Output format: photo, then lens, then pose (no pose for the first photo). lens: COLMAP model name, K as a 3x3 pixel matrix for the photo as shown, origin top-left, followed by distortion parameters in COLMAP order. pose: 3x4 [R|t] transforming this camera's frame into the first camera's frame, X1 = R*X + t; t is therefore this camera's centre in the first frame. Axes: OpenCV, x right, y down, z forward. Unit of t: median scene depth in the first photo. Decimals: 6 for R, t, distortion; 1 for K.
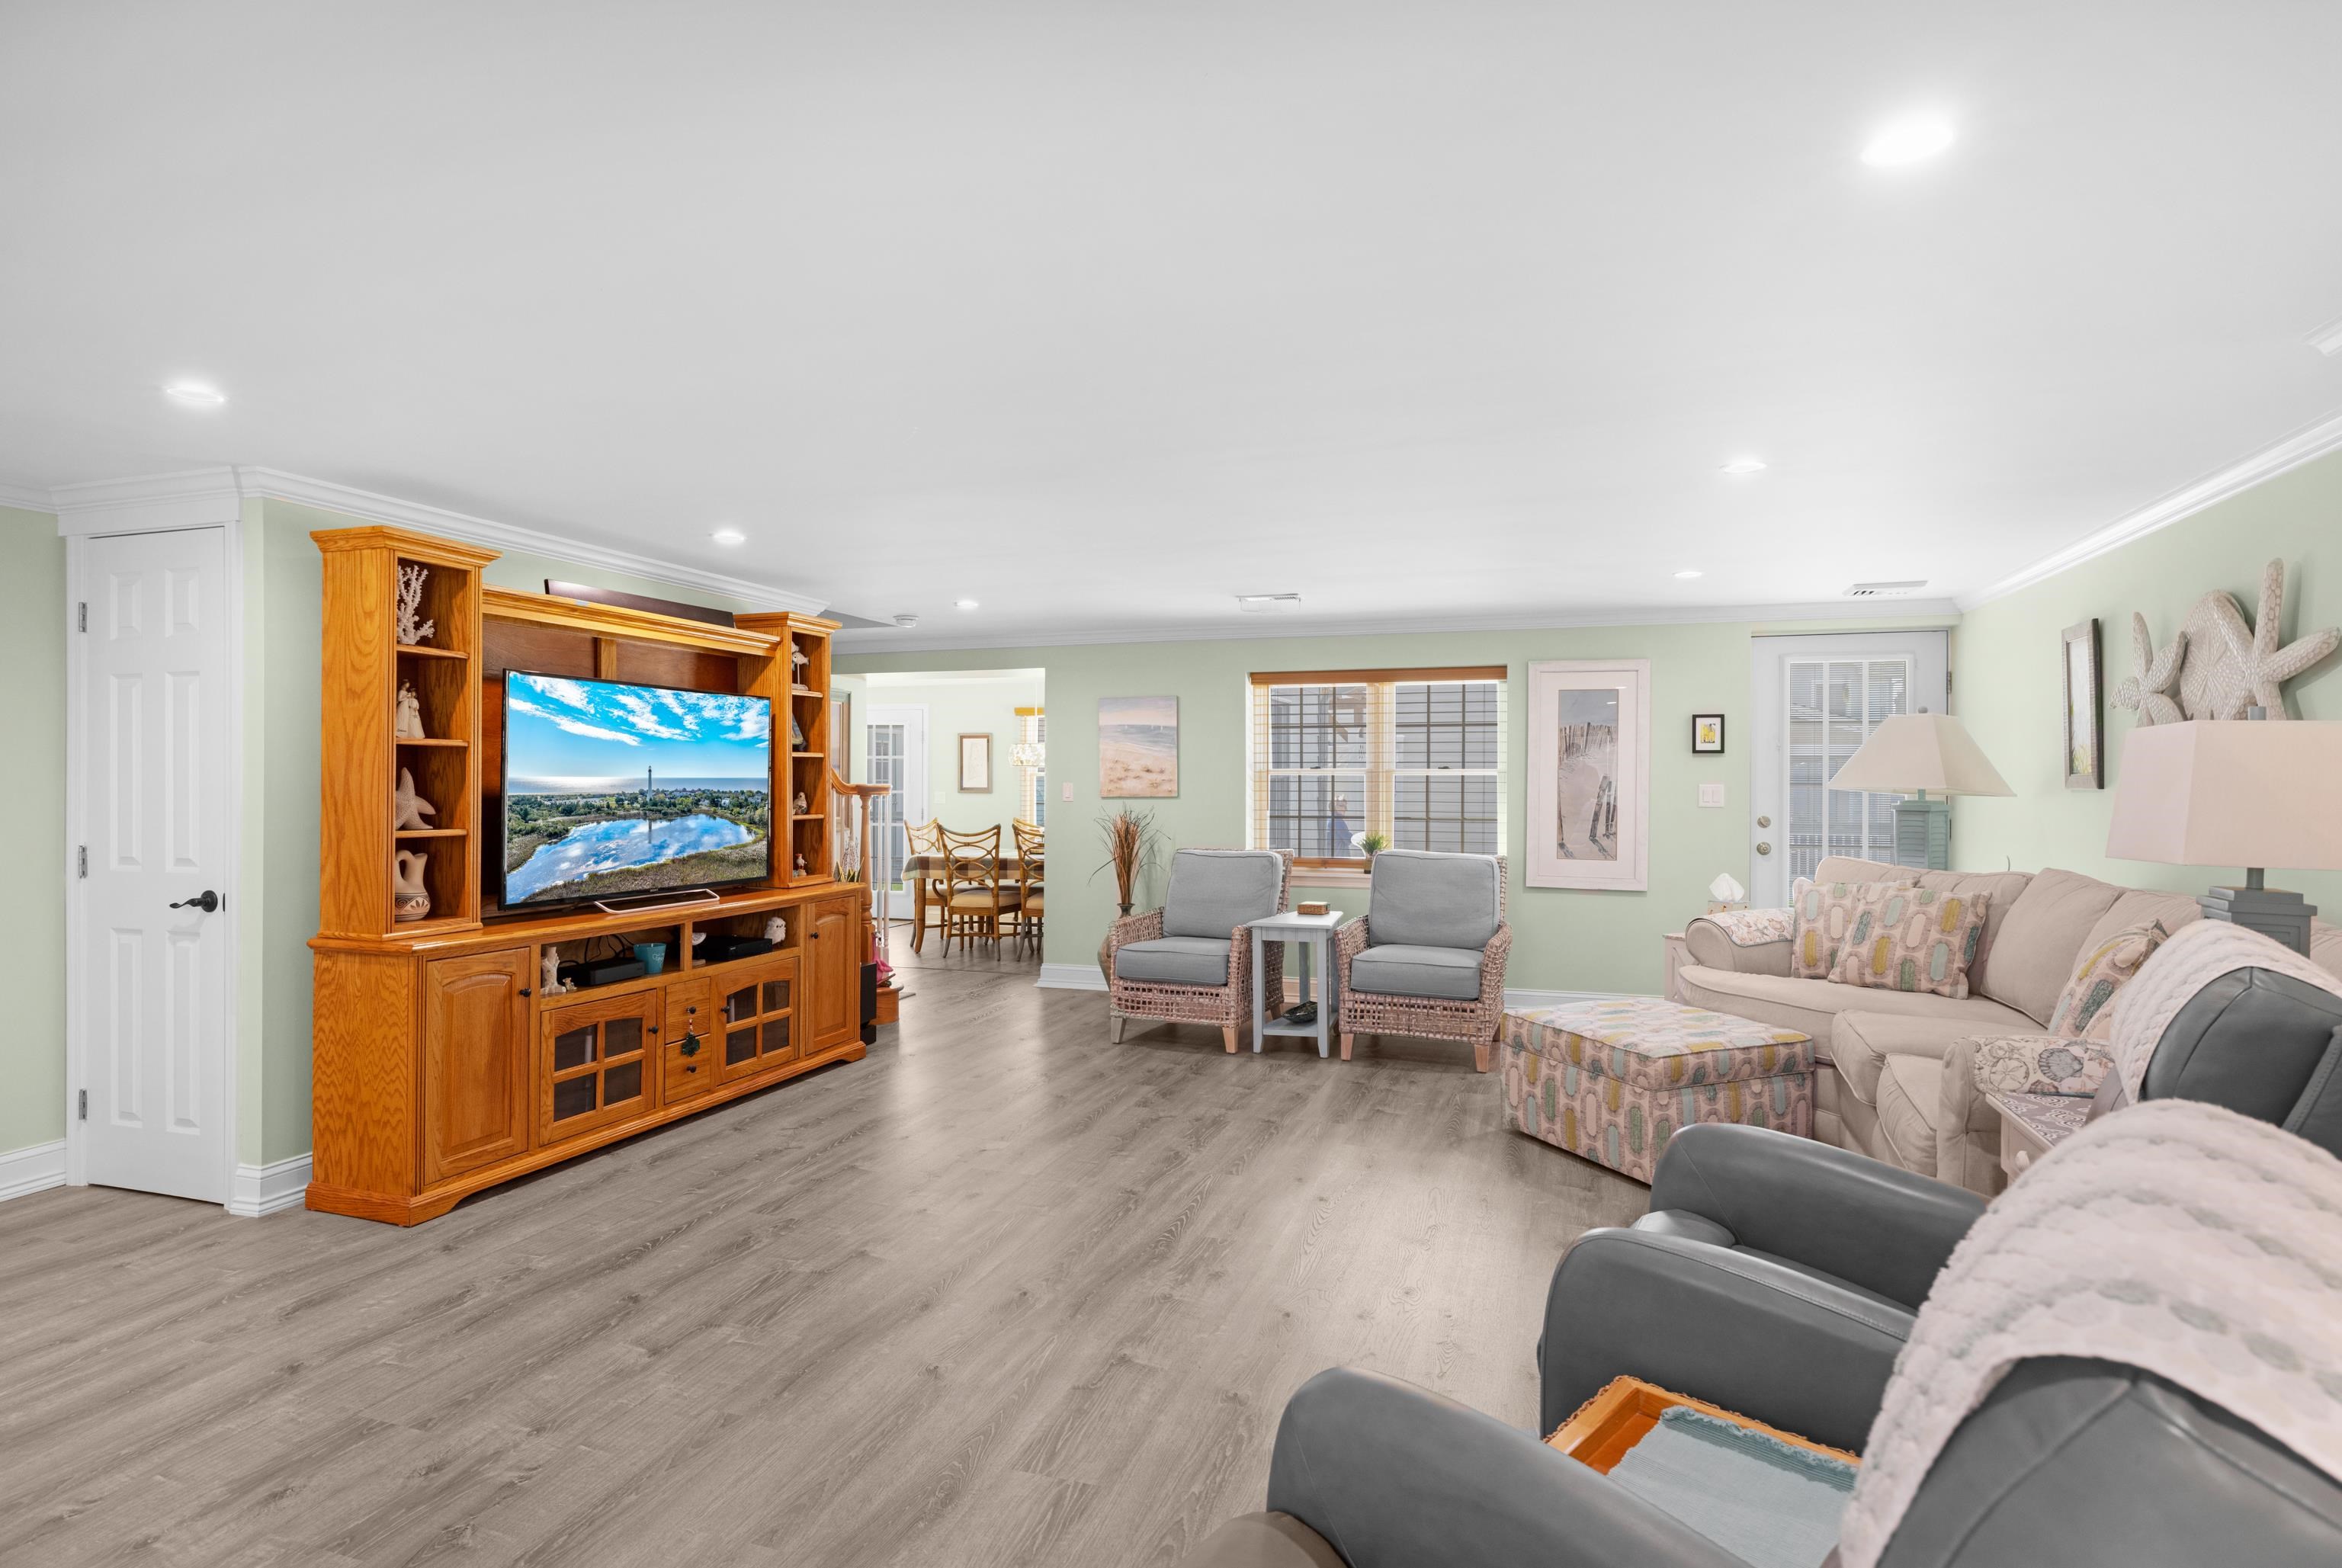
lens RADIAL K [[1225.4, 0, 1172.3], [0, 1225.4, 785.9], [0, 0, 1]] dist [-0.005851, 0.002456]
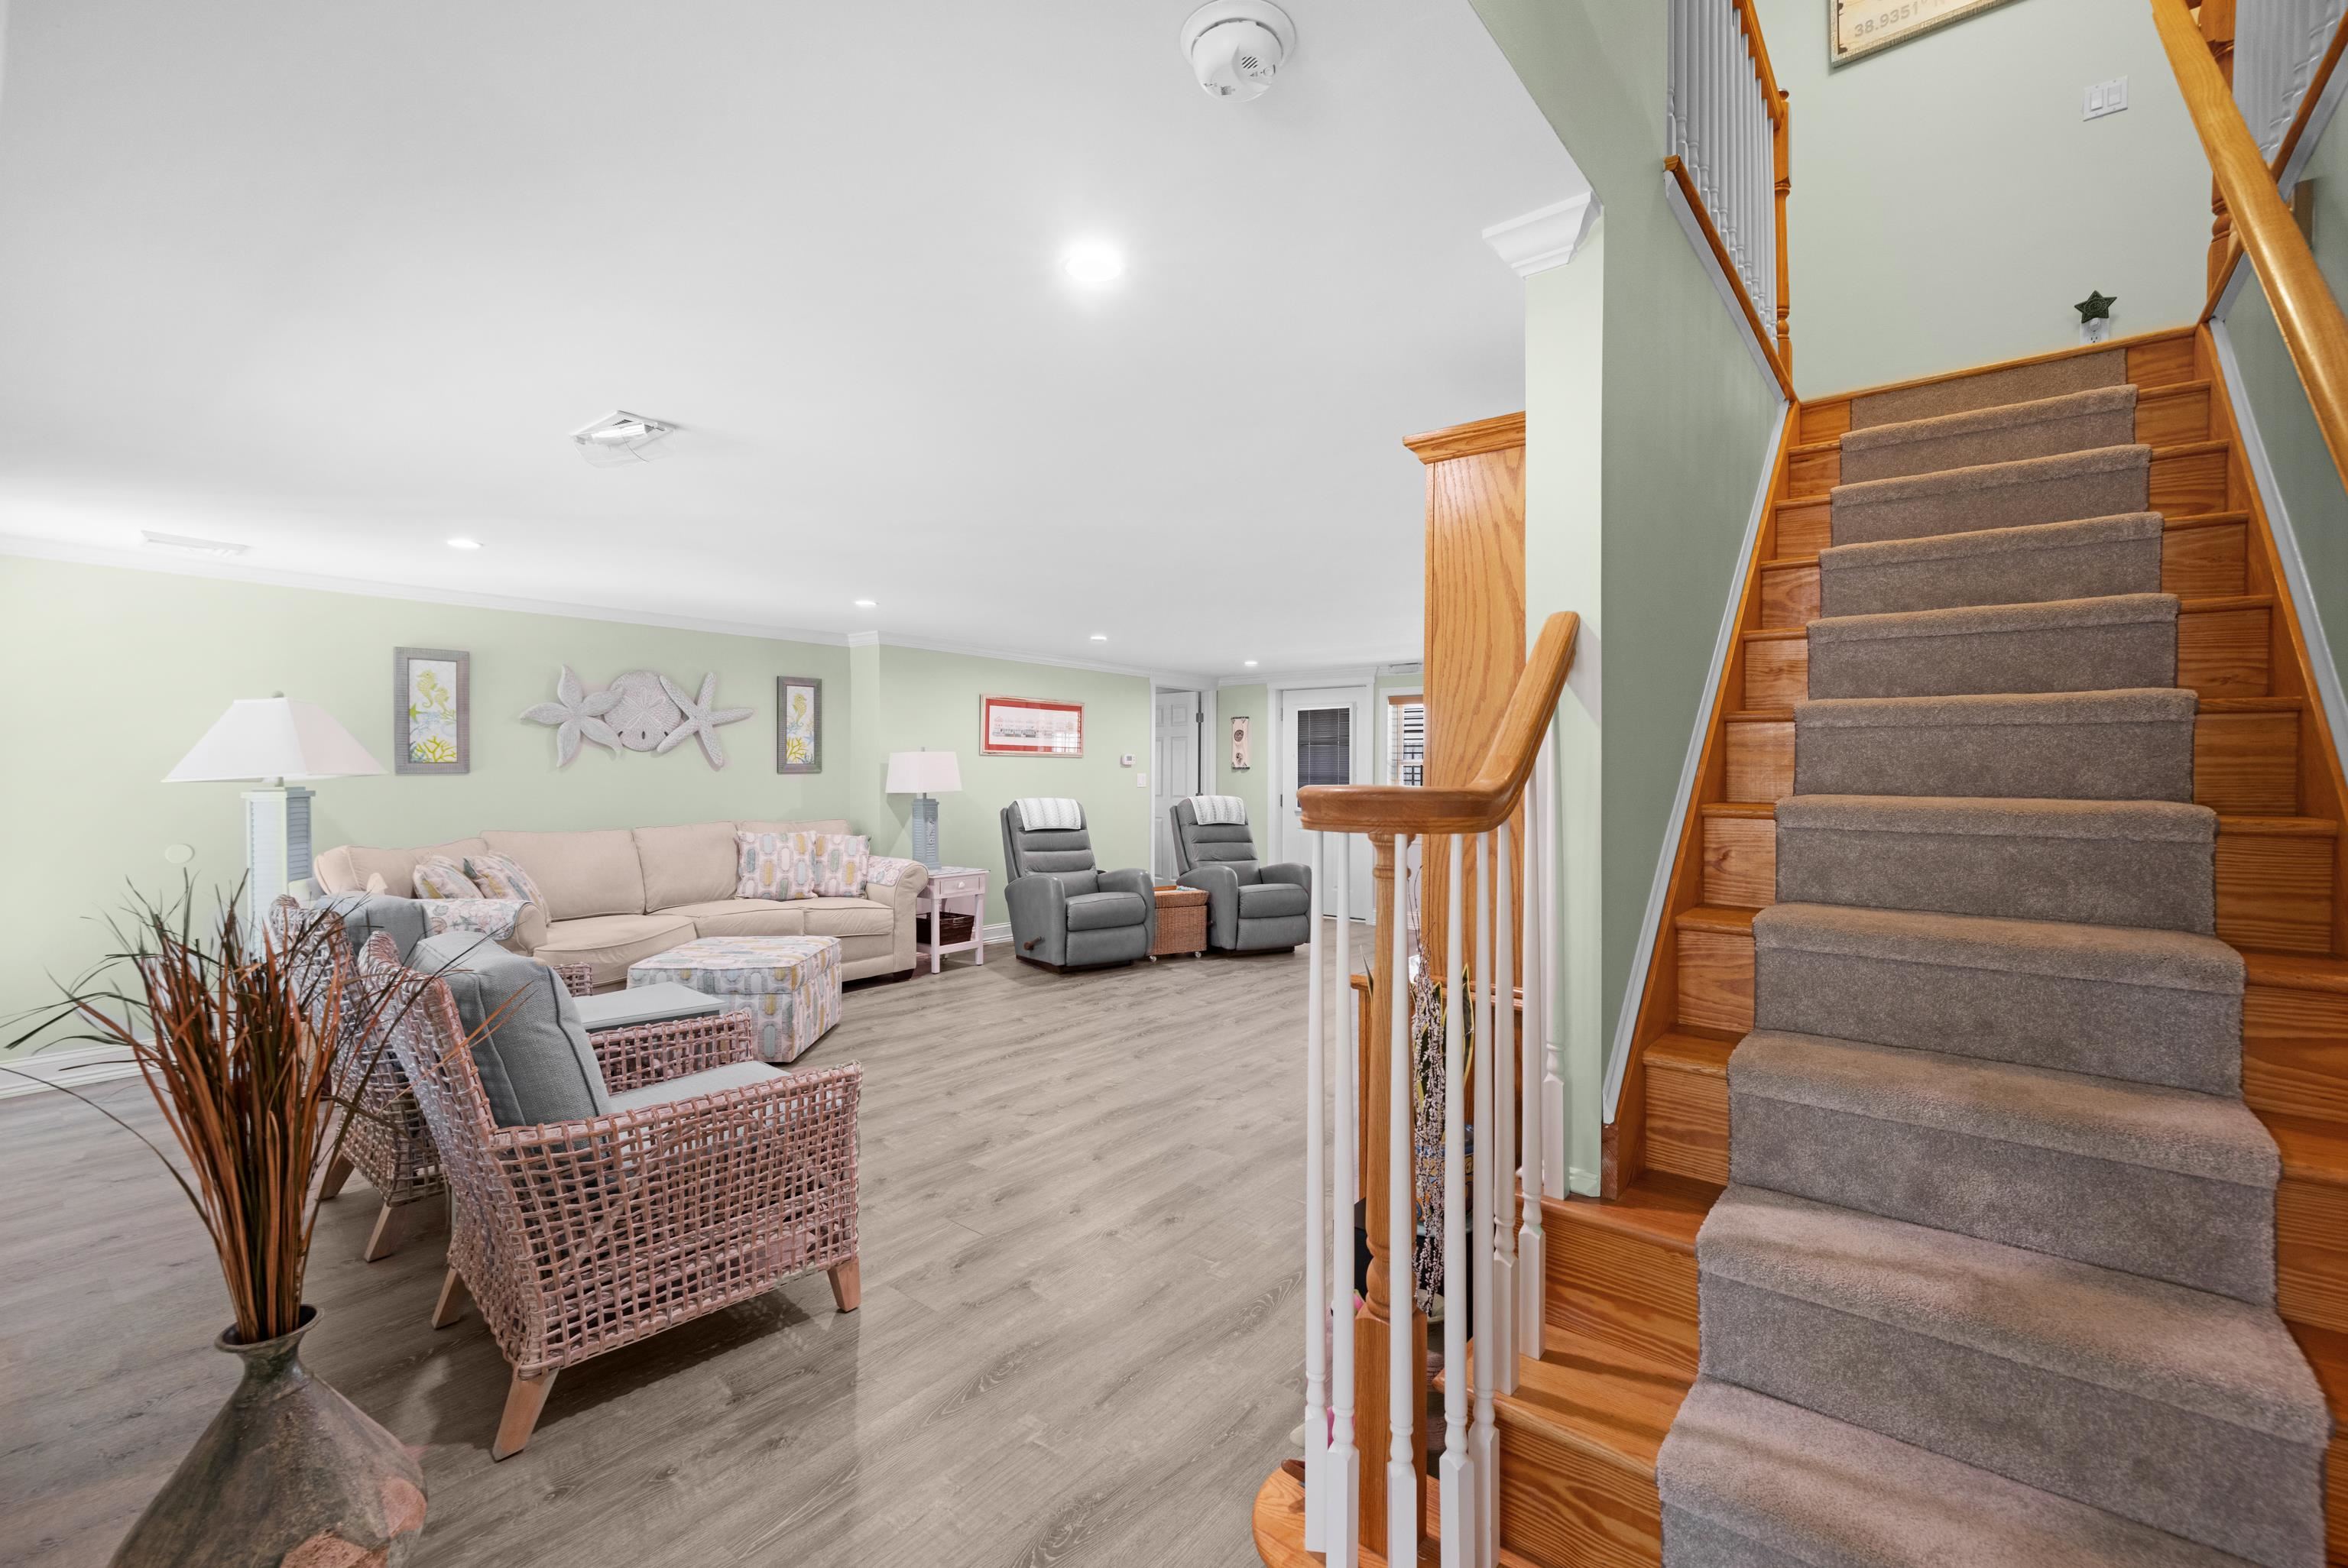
lens RADIAL K [[1013.0, 0, 1169.2], [0, 1013.0, 778.1], [0, 0, 1]] dist [0.000358, -0.000559]
pose [[-0.937091, -0.006300, 0.349027, -0.395939], [-0.001687, 0.999907, 0.013519, -0.007646], [-0.349080, 0.012079, -0.937015, 1.731083]]
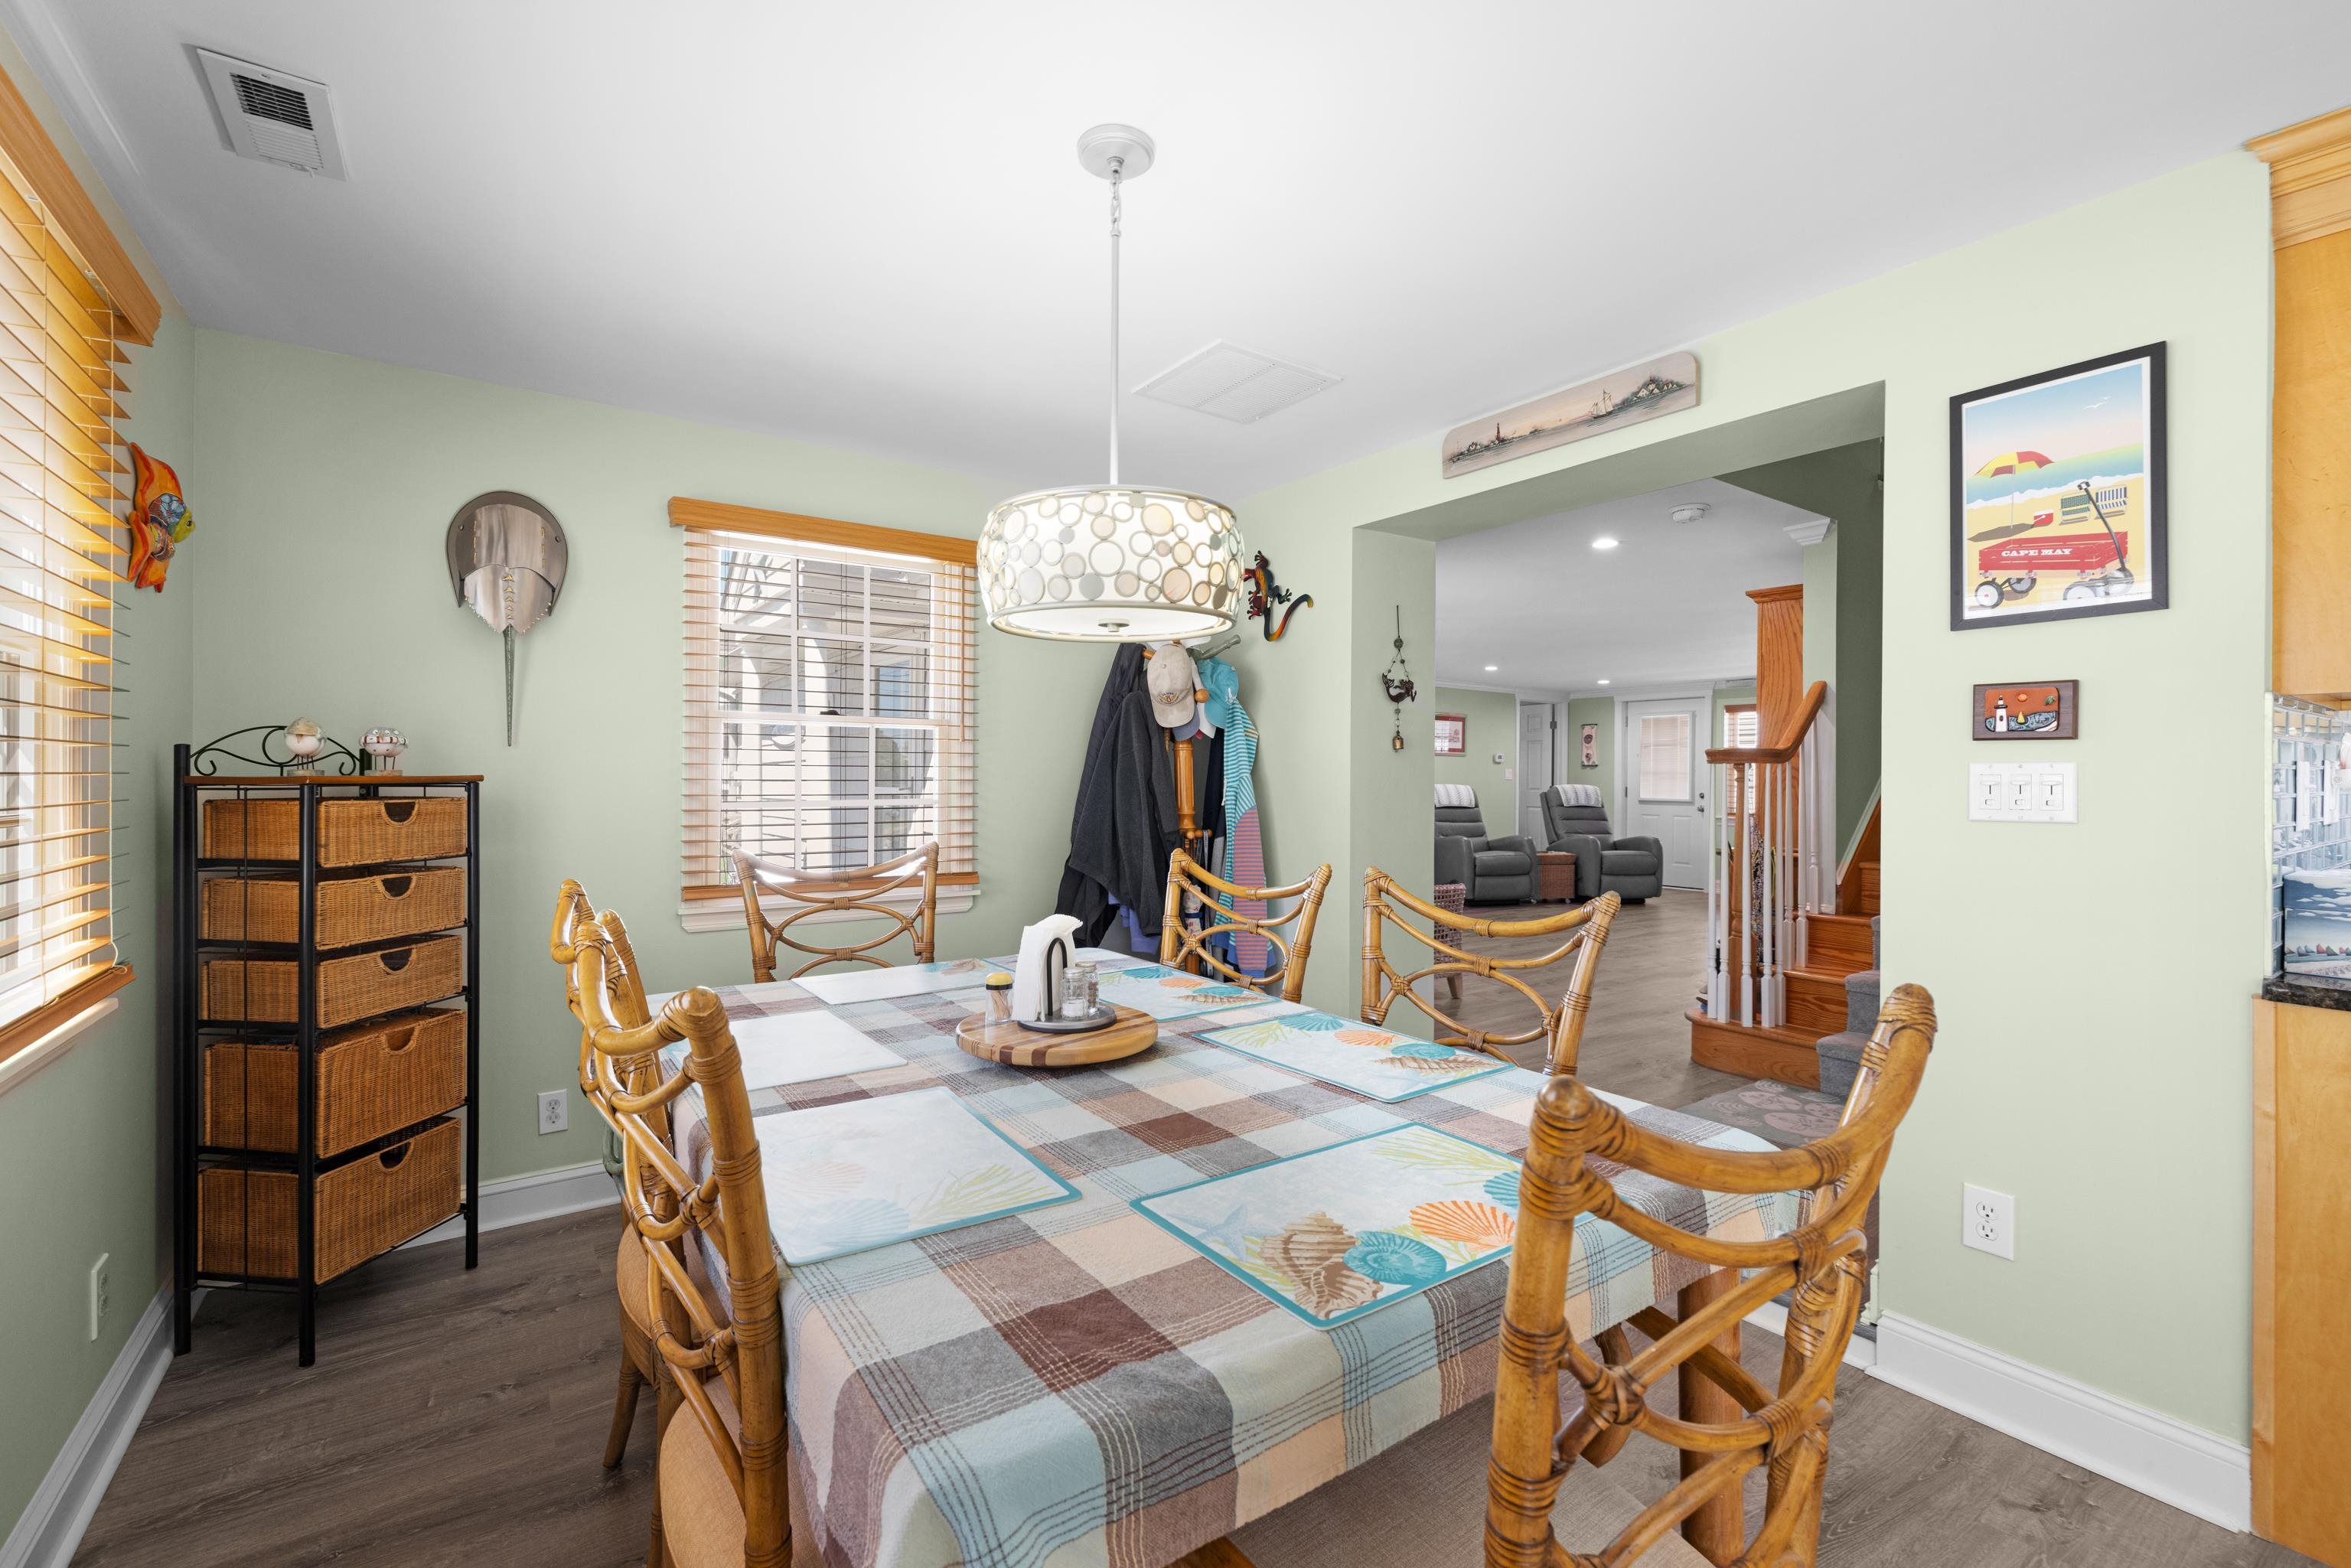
lens RADIAL K [[1014.4, 0, 1169.3], [0, 1014.4, 777.7], [0, 0, 1]] dist [0.000358, -0.000559]
pose [[-0.804853, -0.007657, 0.593424, -0.471696], [-0.006044, 0.999971, 0.004706, 0.023344], [-0.593443, 0.000201, -0.804876, 2.408073]]
